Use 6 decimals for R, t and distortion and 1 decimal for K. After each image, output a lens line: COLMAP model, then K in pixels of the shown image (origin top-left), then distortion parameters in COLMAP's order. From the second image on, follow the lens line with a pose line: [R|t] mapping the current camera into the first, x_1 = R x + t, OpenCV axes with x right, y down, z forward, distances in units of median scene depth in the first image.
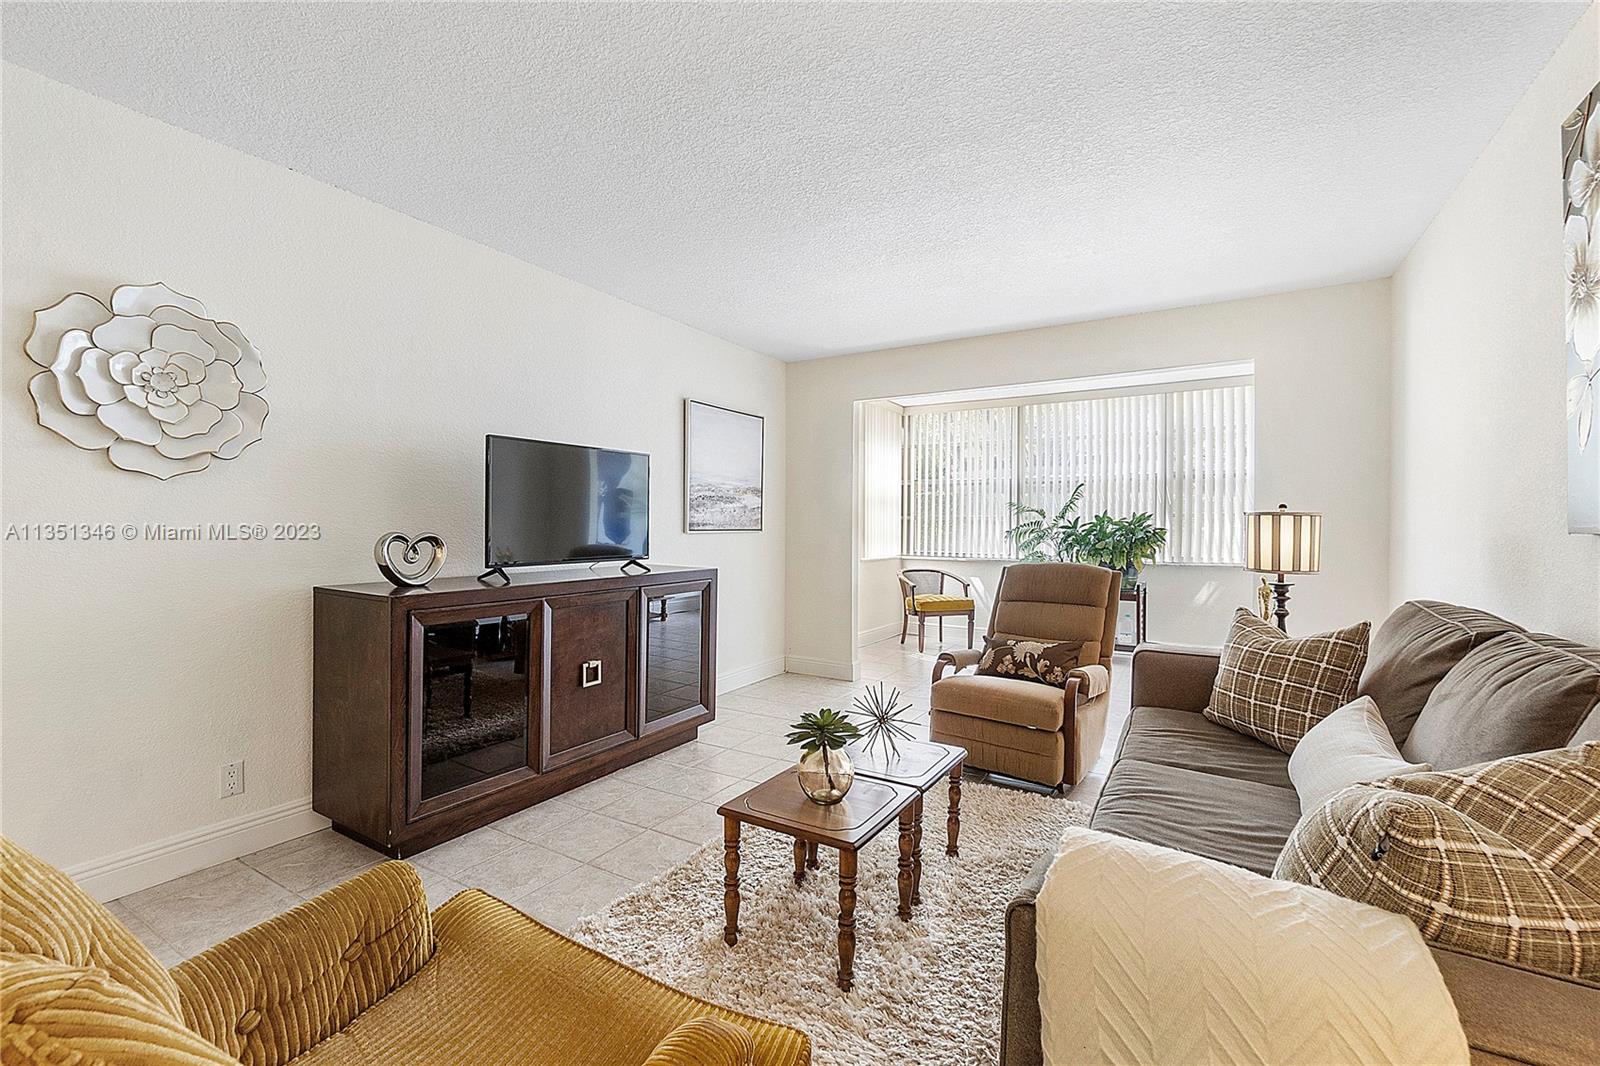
lens RADIAL K [[702.4, 0, 797.1], [0, 702.4, 526.2], [0, 0, 1]] dist [-0.027669, -0.000305]
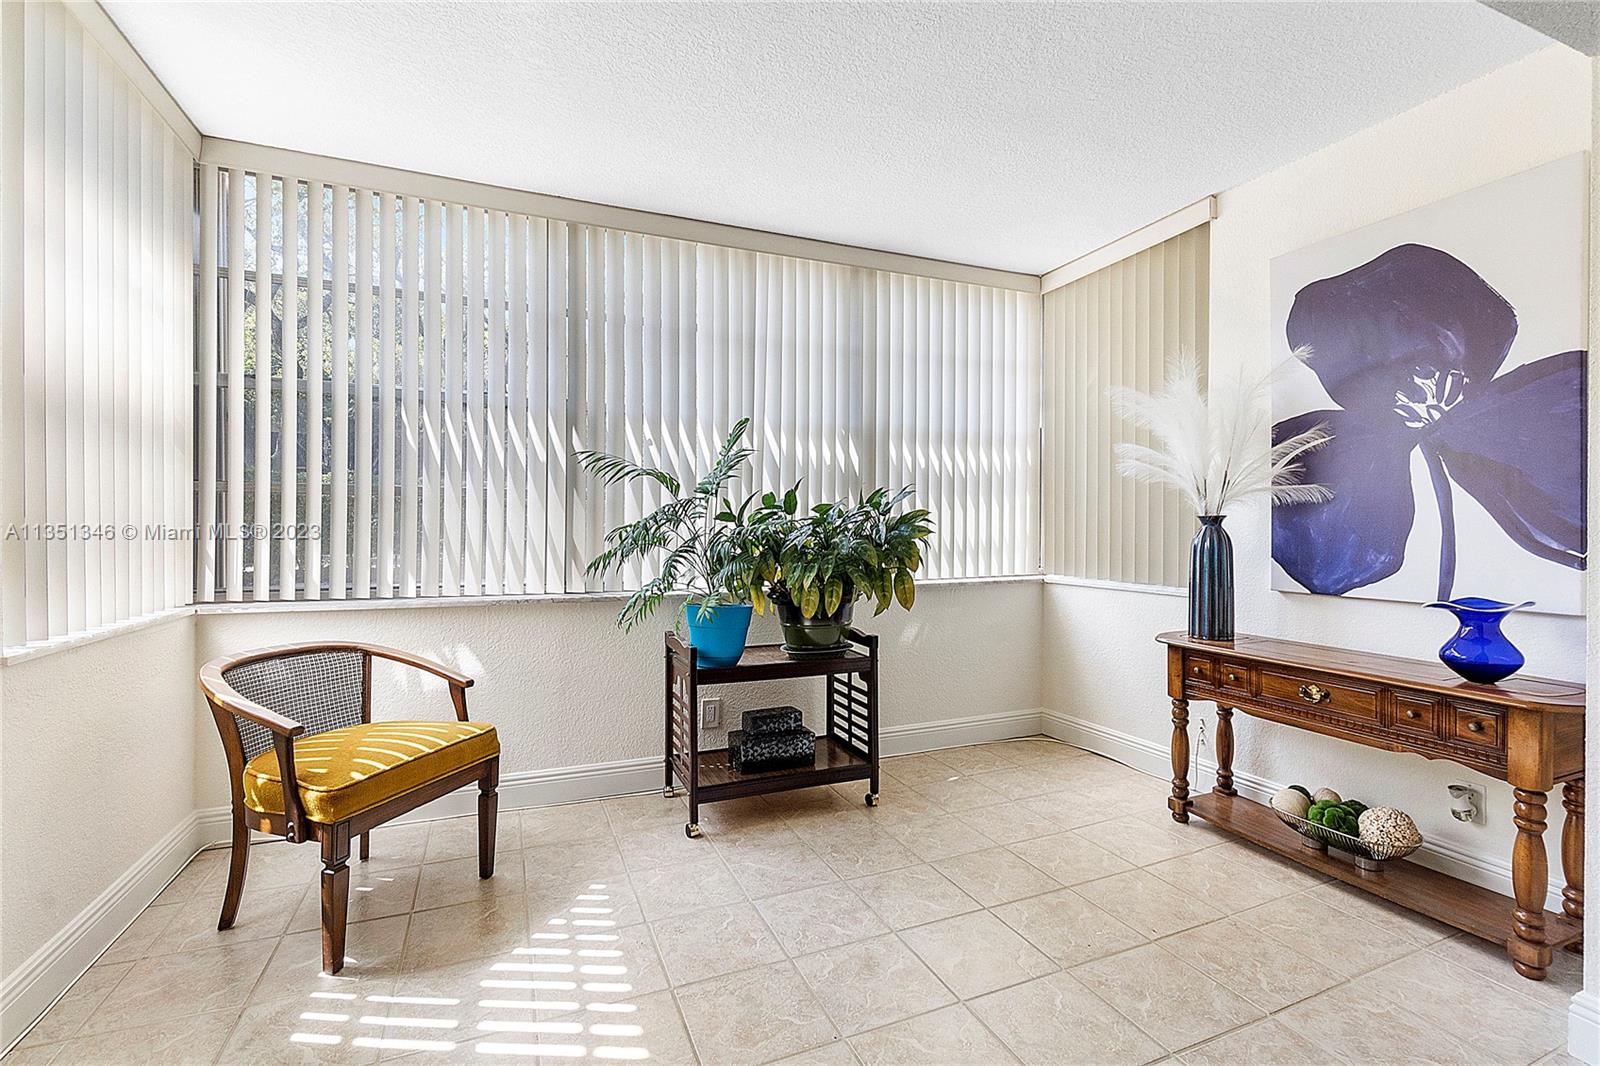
lens RADIAL K [[702.4, 0, 792.0], [0, 702.4, 531.7], [0, 0, 1]] dist [-0.027669, -0.000305]
pose [[0.596058, -0.012532, 0.802844, 0.068579], [0.011912, 0.999906, 0.006764, 0.010947], [-0.802853, 0.005532, 0.596151, 0.672518]]
